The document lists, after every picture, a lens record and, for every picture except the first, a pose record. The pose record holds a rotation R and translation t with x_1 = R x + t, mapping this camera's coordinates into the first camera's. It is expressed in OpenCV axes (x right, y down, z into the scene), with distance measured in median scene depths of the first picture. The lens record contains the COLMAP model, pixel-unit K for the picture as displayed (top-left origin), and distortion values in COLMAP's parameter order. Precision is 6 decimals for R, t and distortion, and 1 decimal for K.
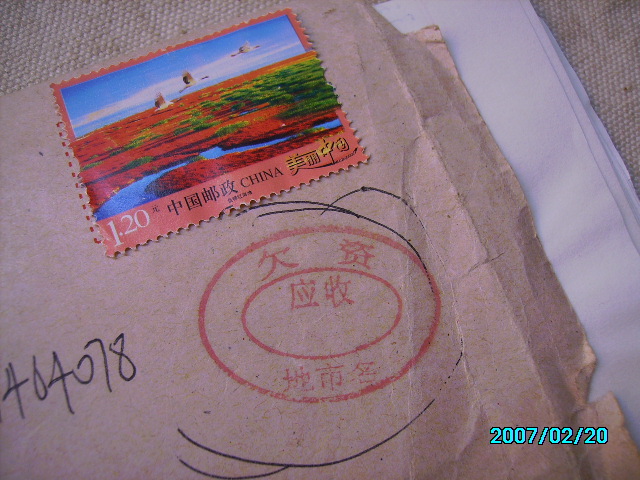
lens RADIAL K [[615.6, 0, 320.0], [0, 615.6, 240.0], [0, 0, 1]] dist [-0.096294, -0.011332]
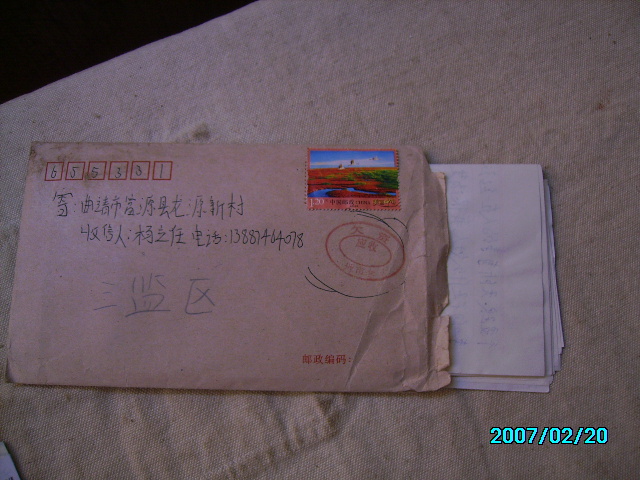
lens RADIAL K [[615.6, 0, 320.0], [0, 615.6, 240.0], [0, 0, 1]] dist [-0.096294, -0.011332]
pose [[0.913646, 0.353137, -0.201360, 0.375123], [-0.364936, 0.930734, -0.023569, 0.211127], [0.179090, 0.095017, 0.979234, -1.922562]]
